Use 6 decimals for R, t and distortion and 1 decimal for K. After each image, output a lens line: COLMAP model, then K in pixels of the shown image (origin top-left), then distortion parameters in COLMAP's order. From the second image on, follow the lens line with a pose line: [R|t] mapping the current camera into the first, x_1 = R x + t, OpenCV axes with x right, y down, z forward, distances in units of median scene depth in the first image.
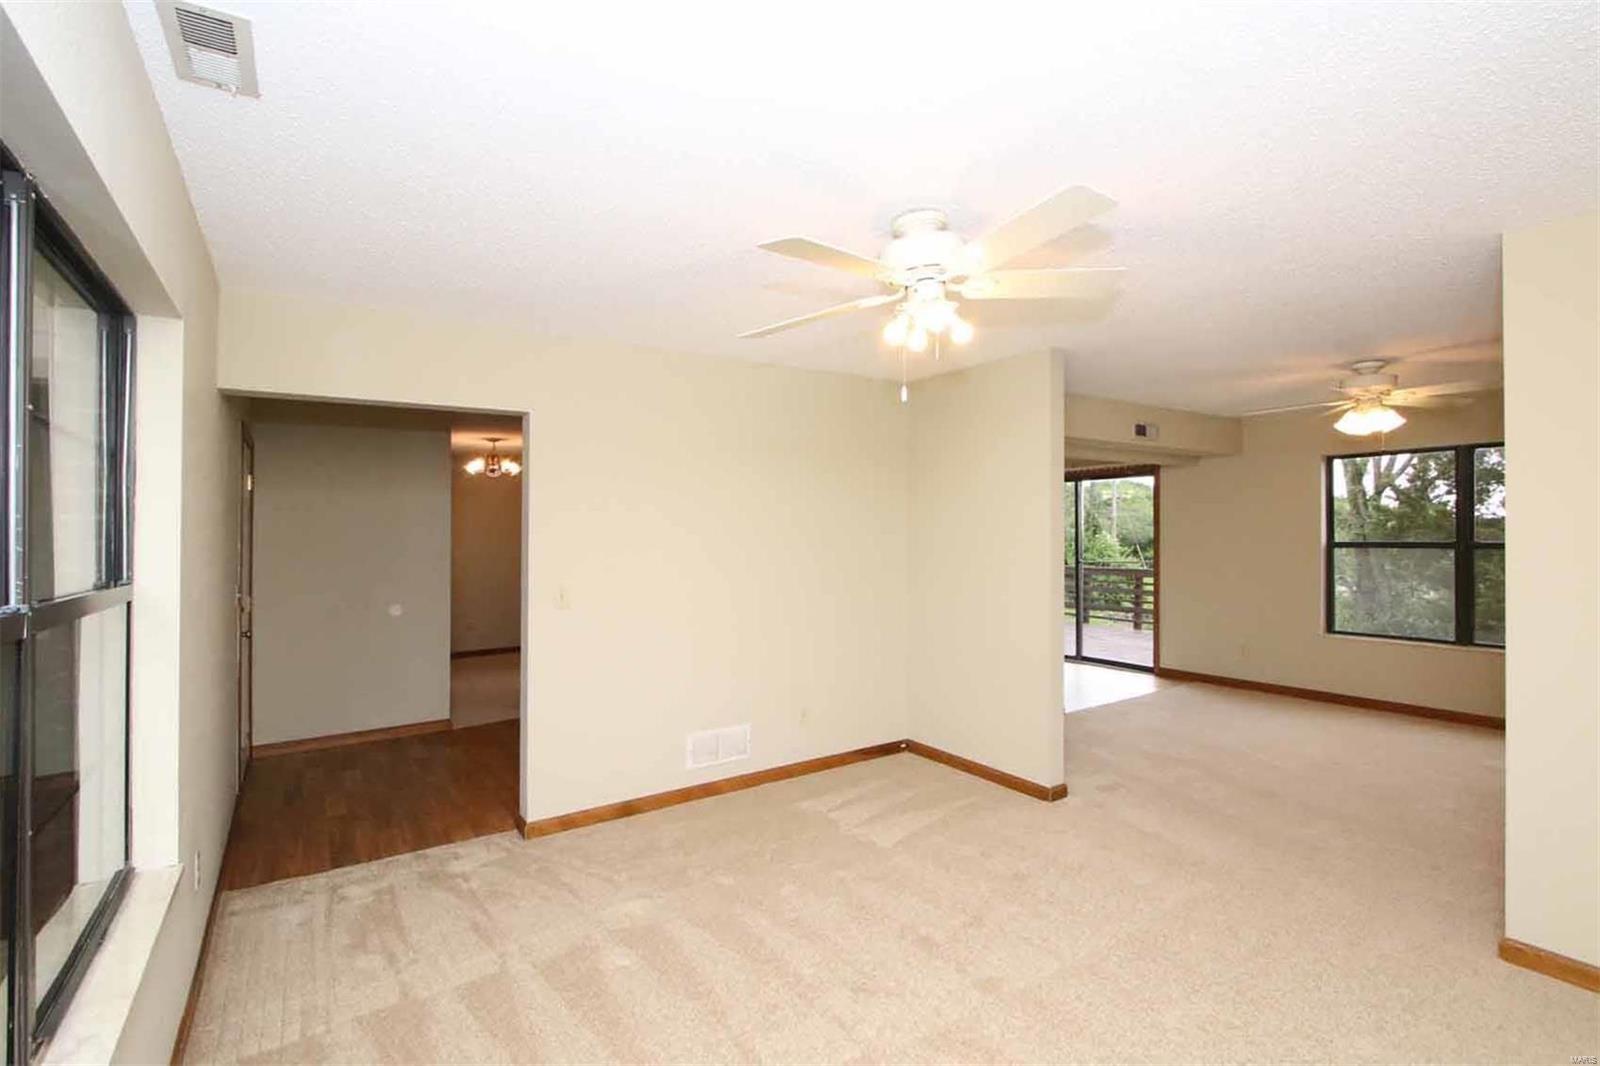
lens RADIAL K [[734.0, 0, 804.2], [0, 734.0, 520.6], [0, 0, 1]] dist [-0.001742, -0.000236]
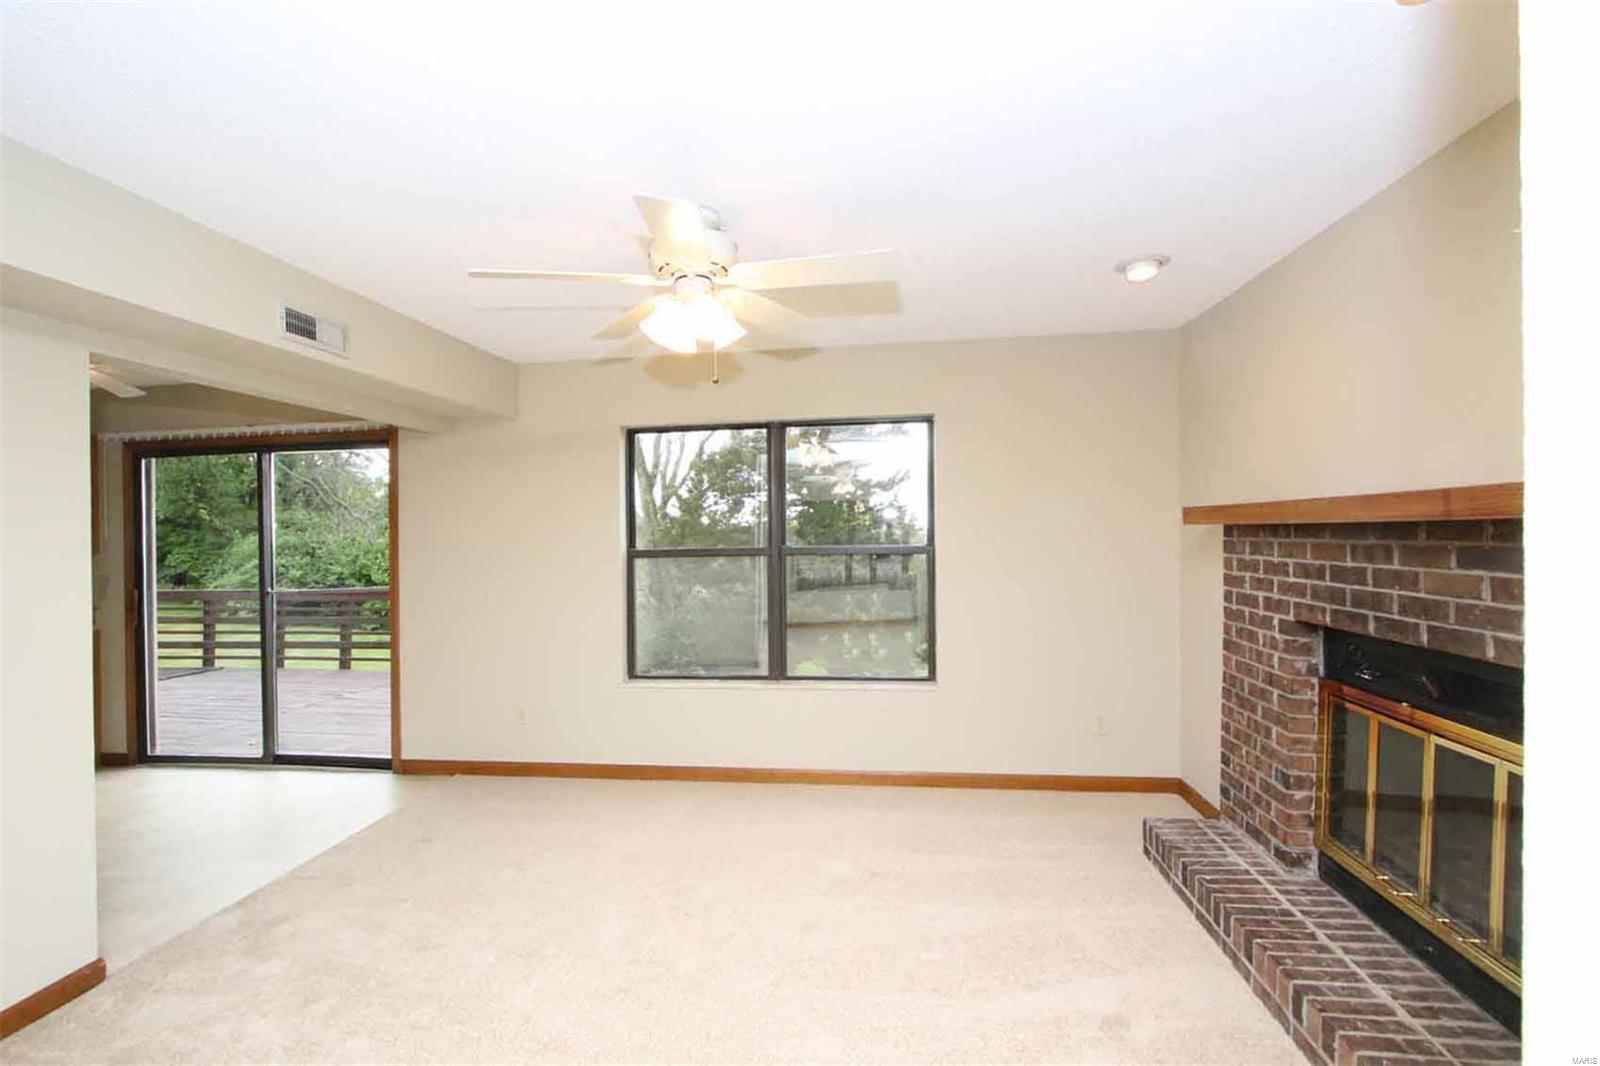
lens RADIAL K [[735.2, 0, 788.5], [0, 735.2, 536.8], [0, 0, 1]] dist [-0.002243, -0.000004]
pose [[0.668695, -0.007565, 0.743498, 0.118625], [0.001611, 0.999961, 0.008725, 0.004013], [-0.743535, -0.004636, 0.668681, 0.168058]]
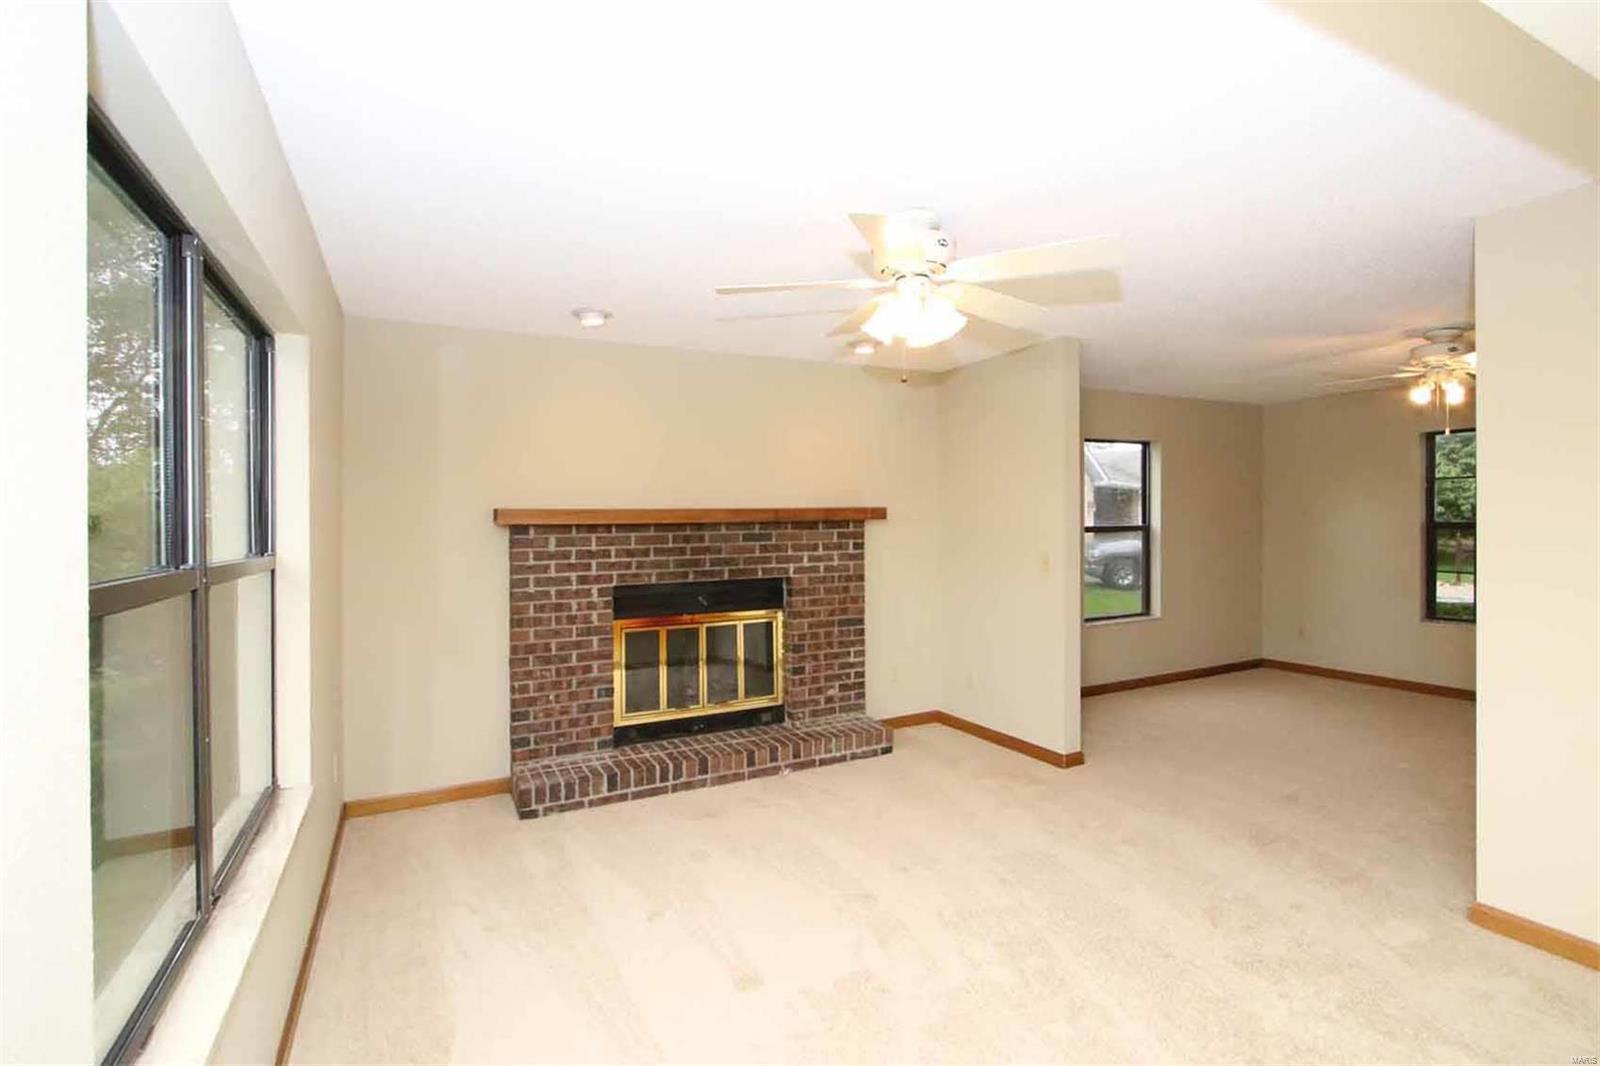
lens RADIAL K [[735.6, 0, 773.6], [0, 735.6, 533.7], [0, 0, 1]] dist [-0.020000, -0.000070]
pose [[-0.989554, 0.015218, 0.143357, 0.428656], [0.016042, 0.999861, 0.004598, 0.009245], [-0.143267, 0.006850, -0.989660, 0.959892]]
